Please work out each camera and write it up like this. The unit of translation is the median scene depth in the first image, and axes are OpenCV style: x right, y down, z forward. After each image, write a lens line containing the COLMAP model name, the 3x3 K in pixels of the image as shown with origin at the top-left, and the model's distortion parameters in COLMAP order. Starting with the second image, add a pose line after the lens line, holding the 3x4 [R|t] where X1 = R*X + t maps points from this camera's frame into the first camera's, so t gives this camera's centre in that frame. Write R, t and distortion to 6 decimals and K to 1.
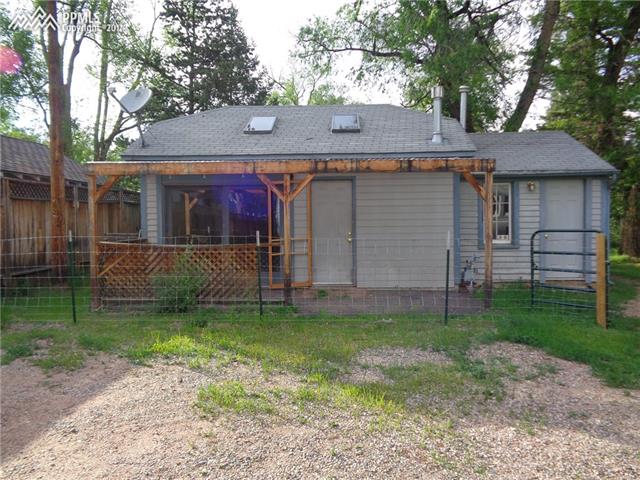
lens RADIAL K [[513.1, 0, 320.4], [0, 513.1, 241.0], [0, 0, 1]] dist [0.009194, 0.004666]
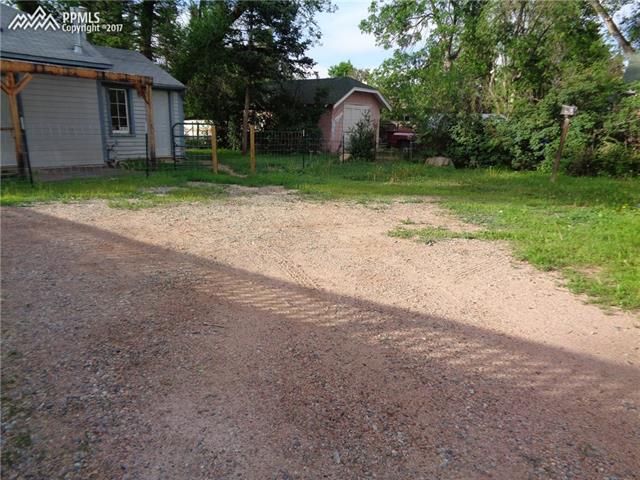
lens RADIAL K [[481.1, 0, 320.3], [0, 481.1, 240.1], [0, 0, 1]] dist [0.004849, -0.013972]
pose [[0.563622, -0.169043, 0.808551, -0.497159], [-0.000752, 0.978731, 0.205147, 0.022472], [-0.826033, -0.116234, 0.551507, -0.238861]]
